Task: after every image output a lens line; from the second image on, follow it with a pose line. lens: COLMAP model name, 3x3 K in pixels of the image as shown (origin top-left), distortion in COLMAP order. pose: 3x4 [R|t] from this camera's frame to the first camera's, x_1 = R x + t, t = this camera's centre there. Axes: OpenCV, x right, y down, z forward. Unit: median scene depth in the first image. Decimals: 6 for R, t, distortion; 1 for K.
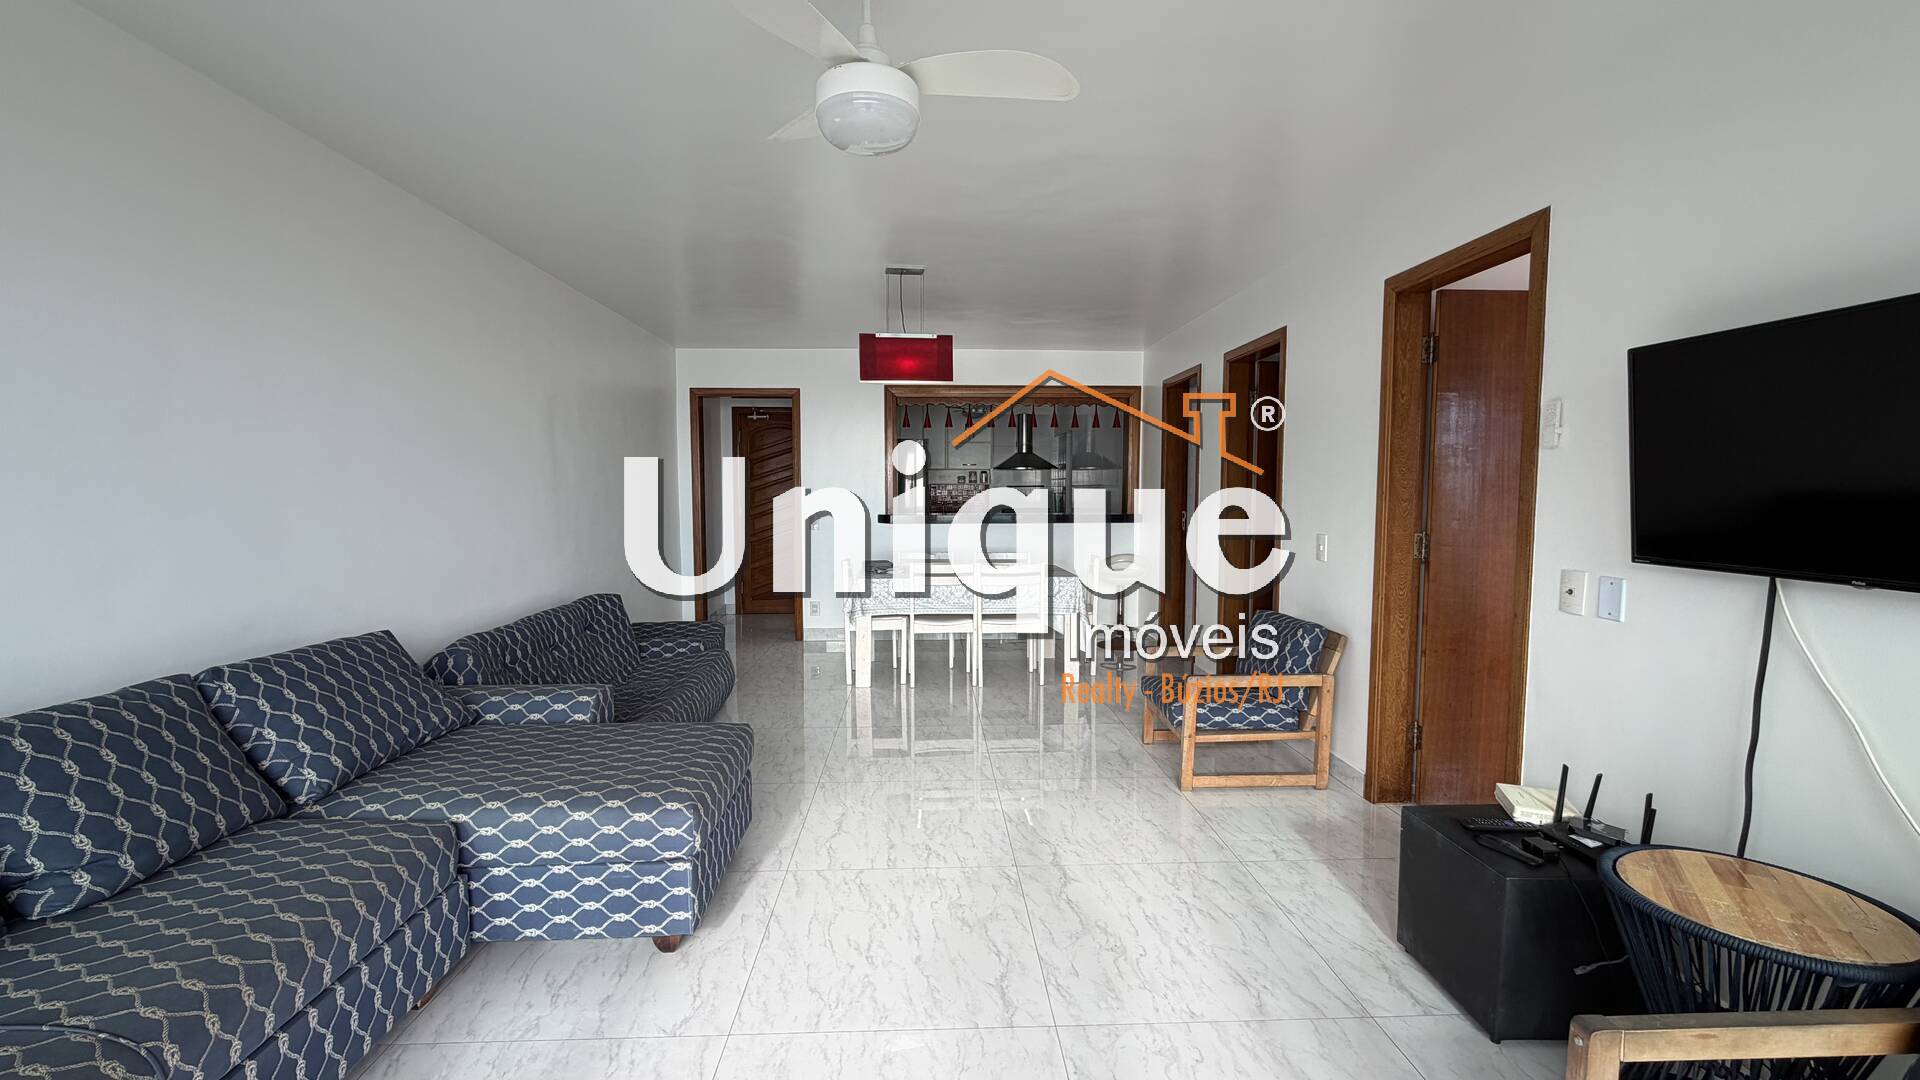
lens RADIAL K [[766.2, 0, 954.1], [0, 766.2, 540.5], [0, 0, 1]] dist [0.002187, 0.000508]
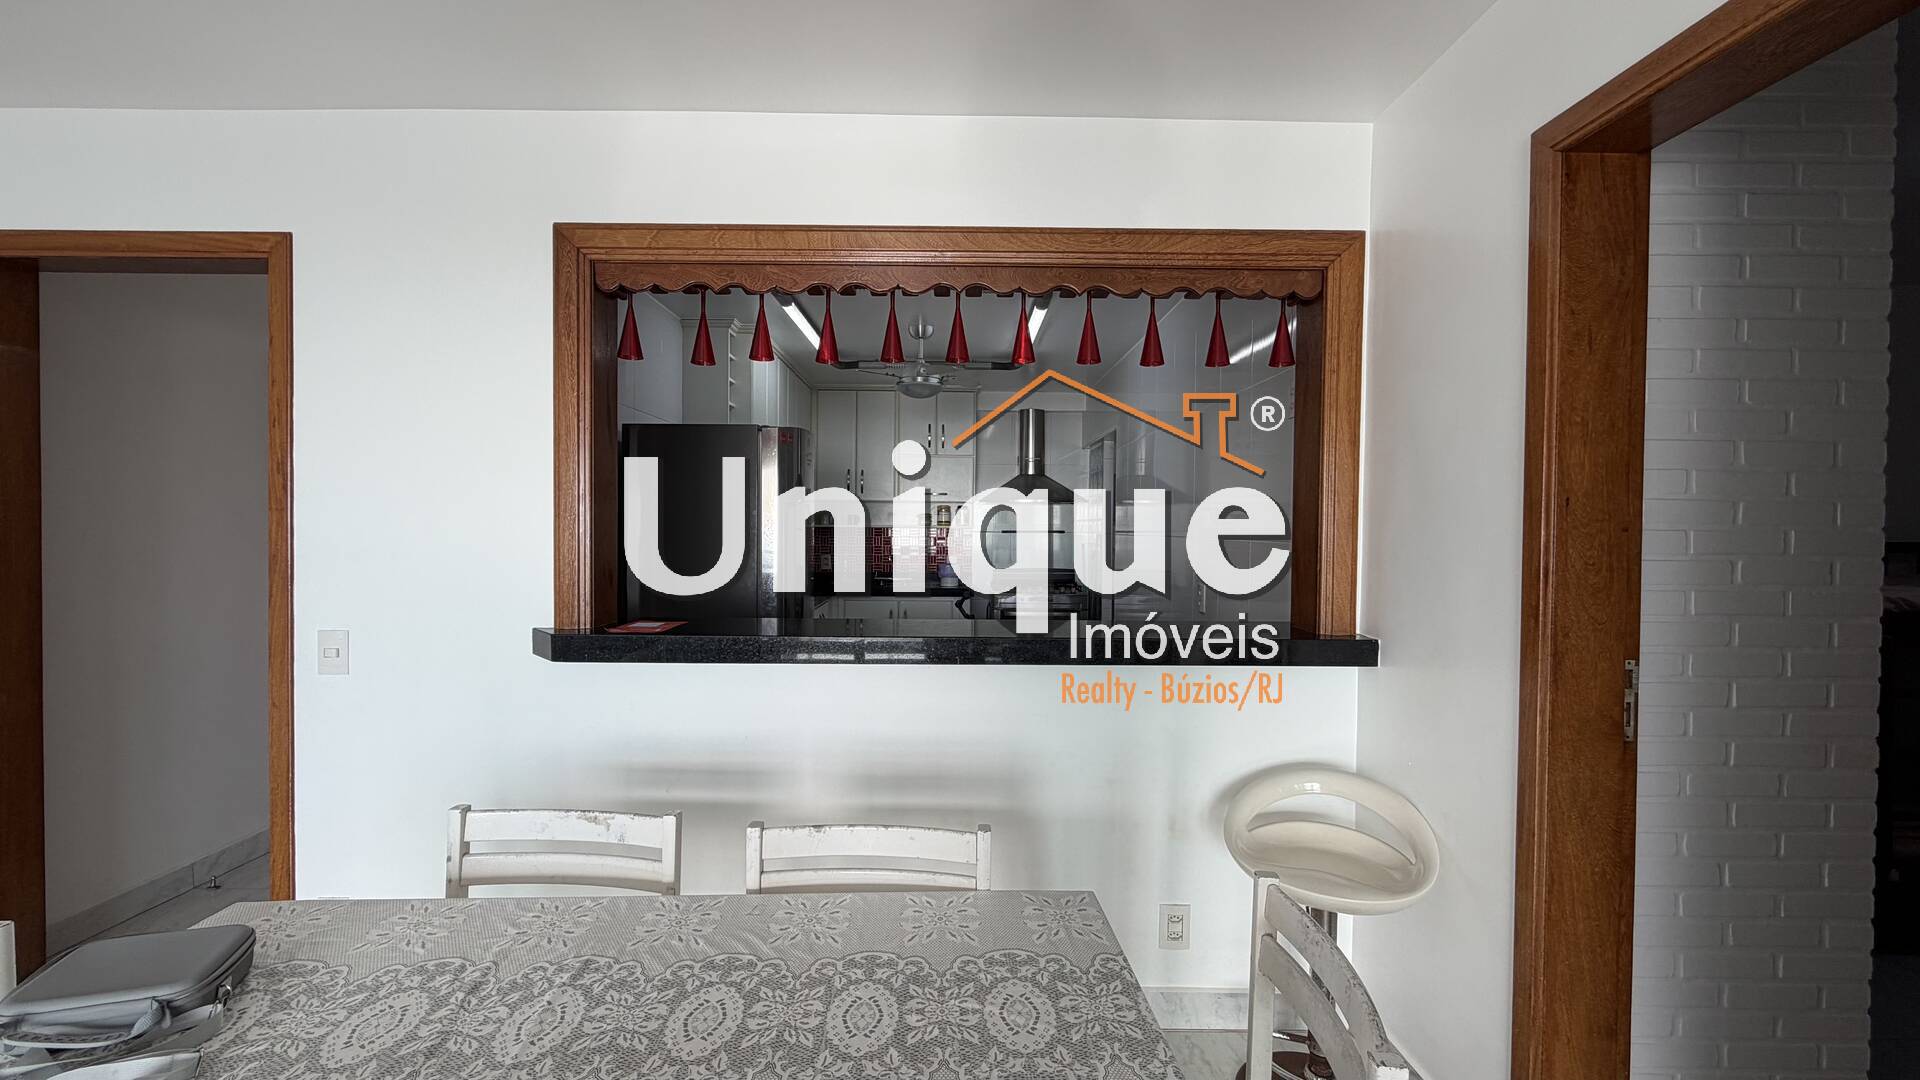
lens RADIAL K [[766.2, 0, 954.1], [0, 766.2, 540.5], [0, 0, 1]] dist [0.002187, 0.000508]
pose [[0.999493, 0.006073, -0.031268, 0.213597], [-0.007676, 0.998648, -0.051414, -0.139726], [0.030914, 0.051628, 0.998188, 1.723586]]
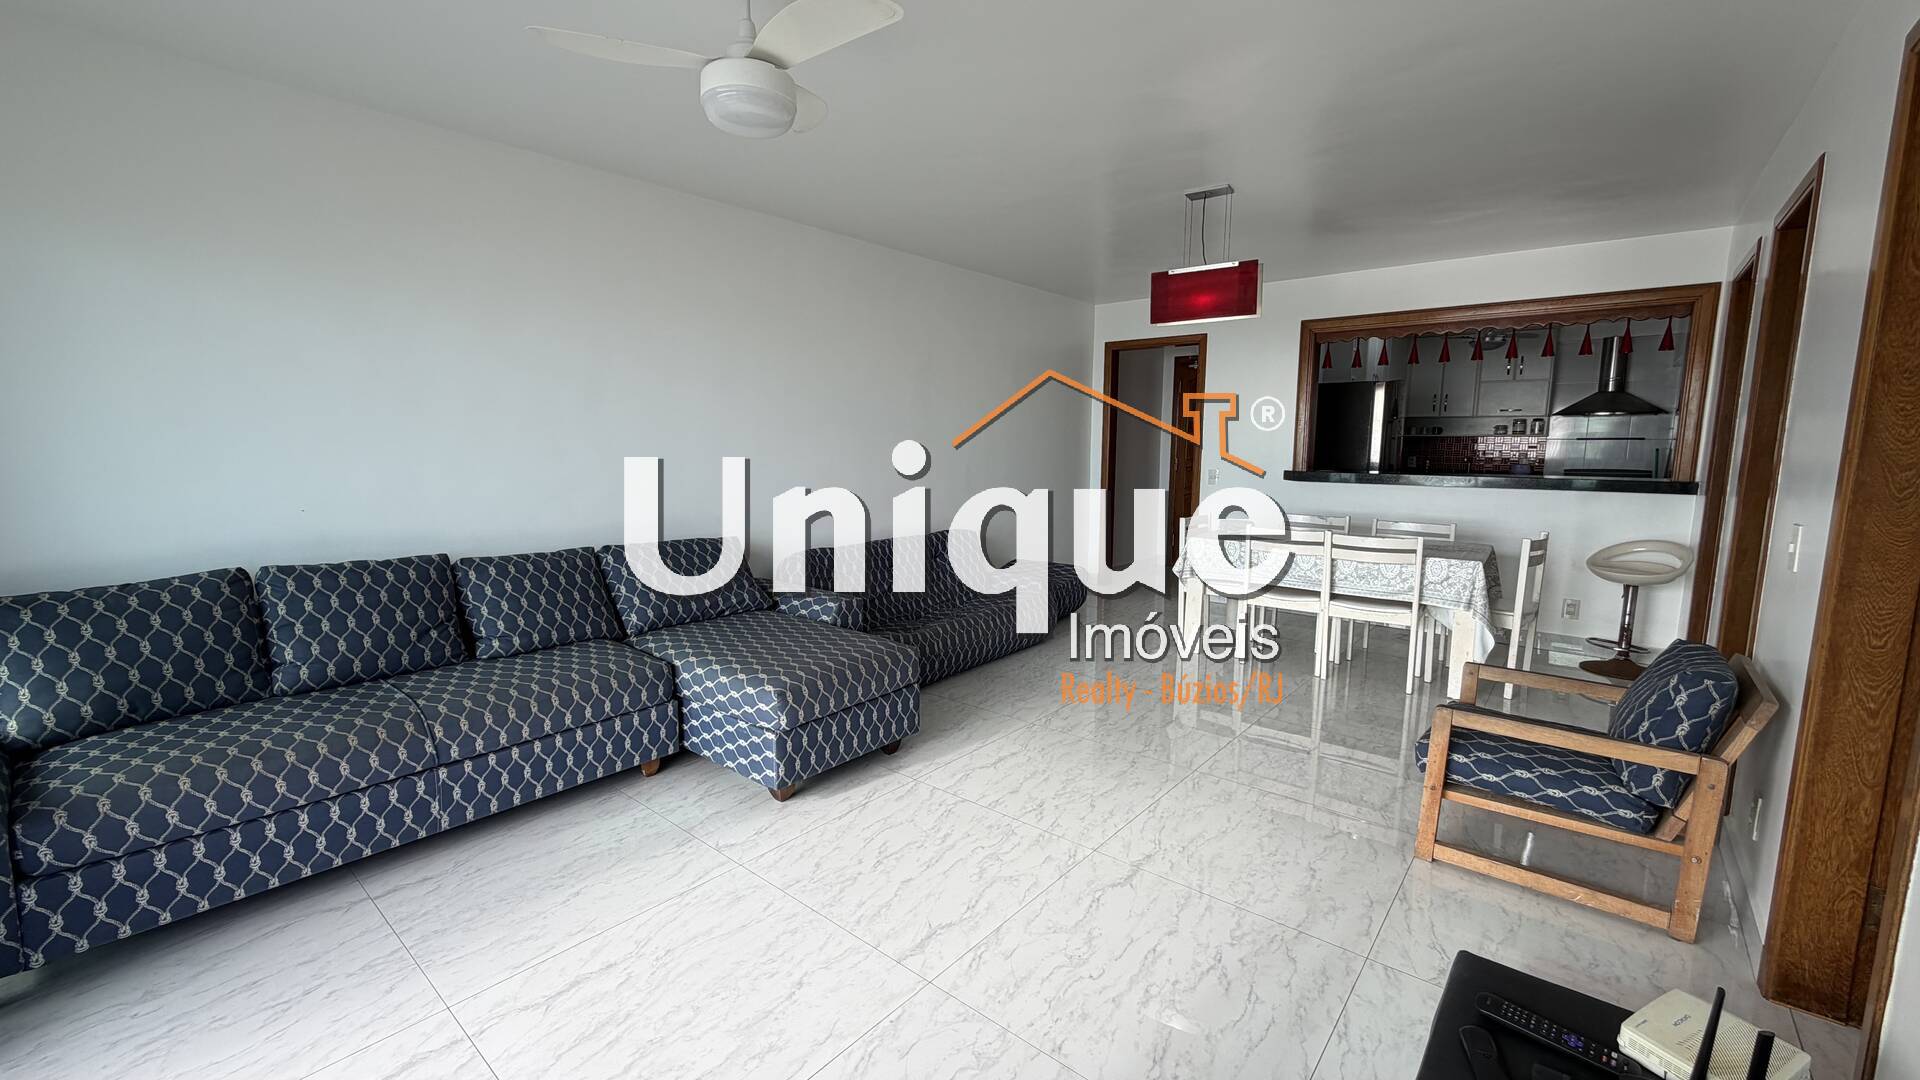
lens RADIAL K [[766.2, 0, 954.1], [0, 766.2, 540.5], [0, 0, 1]] dist [0.002187, 0.000508]
pose [[0.735359, 0.092448, -0.671343, 0.560957], [-0.050216, 0.995361, 0.082063, -0.016178], [0.675815, -0.026633, 0.736590, 0.219073]]
